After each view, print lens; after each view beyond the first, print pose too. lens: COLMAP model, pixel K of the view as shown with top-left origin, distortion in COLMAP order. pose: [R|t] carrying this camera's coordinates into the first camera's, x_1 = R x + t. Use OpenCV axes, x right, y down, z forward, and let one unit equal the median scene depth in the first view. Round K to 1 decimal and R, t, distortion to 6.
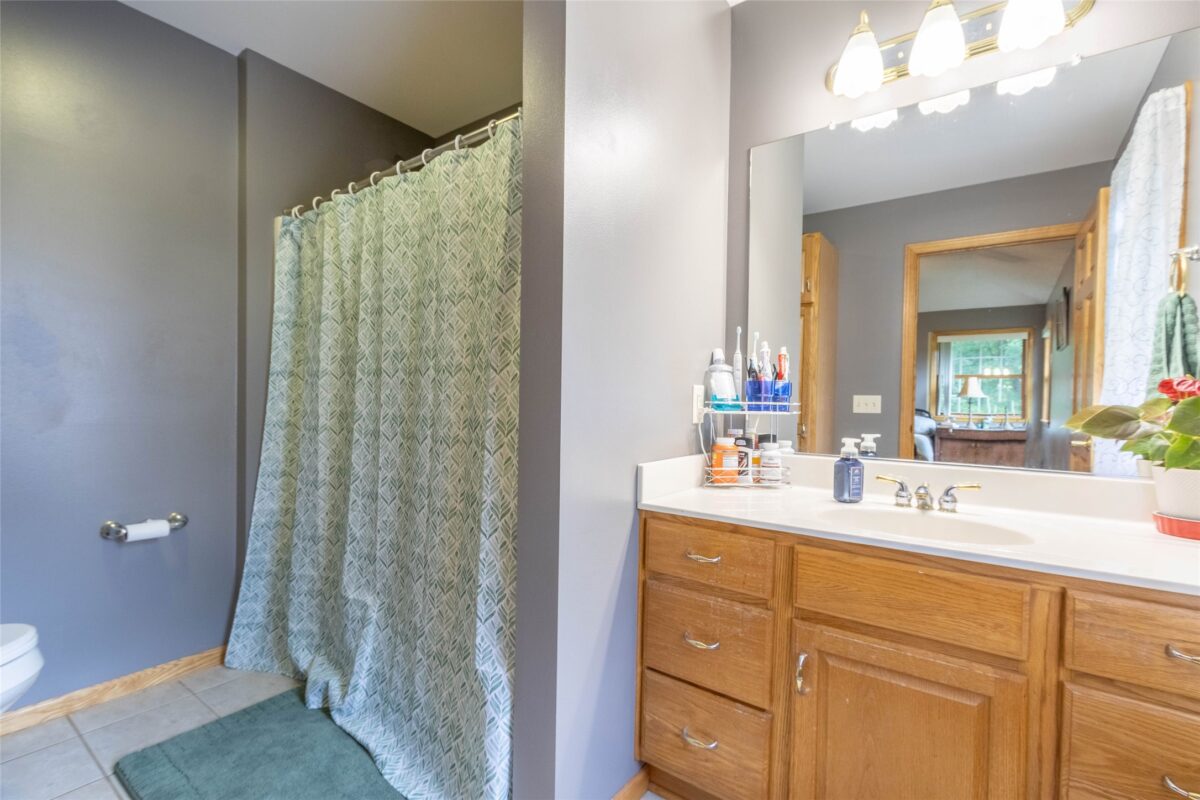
lens RADIAL K [[559.8, 0, 564.3], [0, 559.8, 410.1], [0, 0, 1]] dist [0.000399, -0.000362]
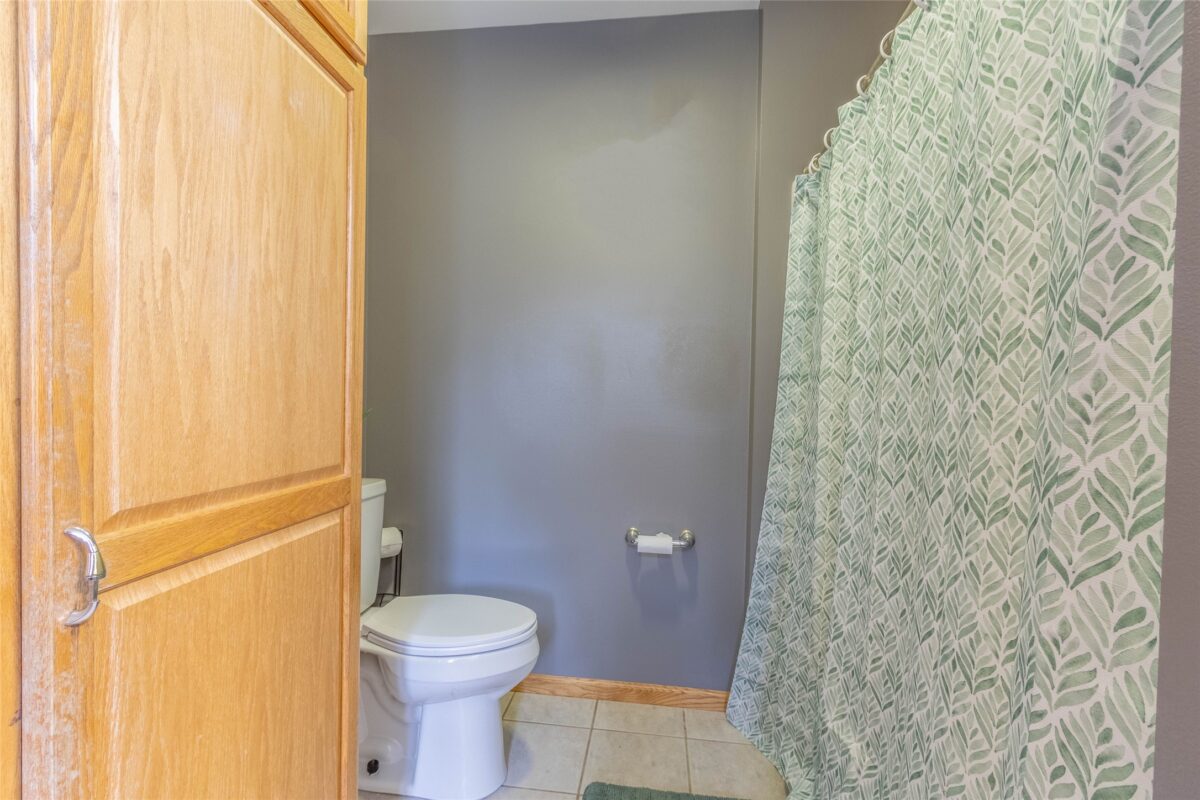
lens RADIAL K [[559.8, 0, 564.3], [0, 559.8, 410.1], [0, 0, 1]] dist [0.000399, -0.000362]
pose [[0.520754, 0.009902, -0.853650, -0.002531], [-0.028380, 0.999581, -0.005718, -0.007183], [0.853235, 0.027204, 0.520816, 0.359559]]
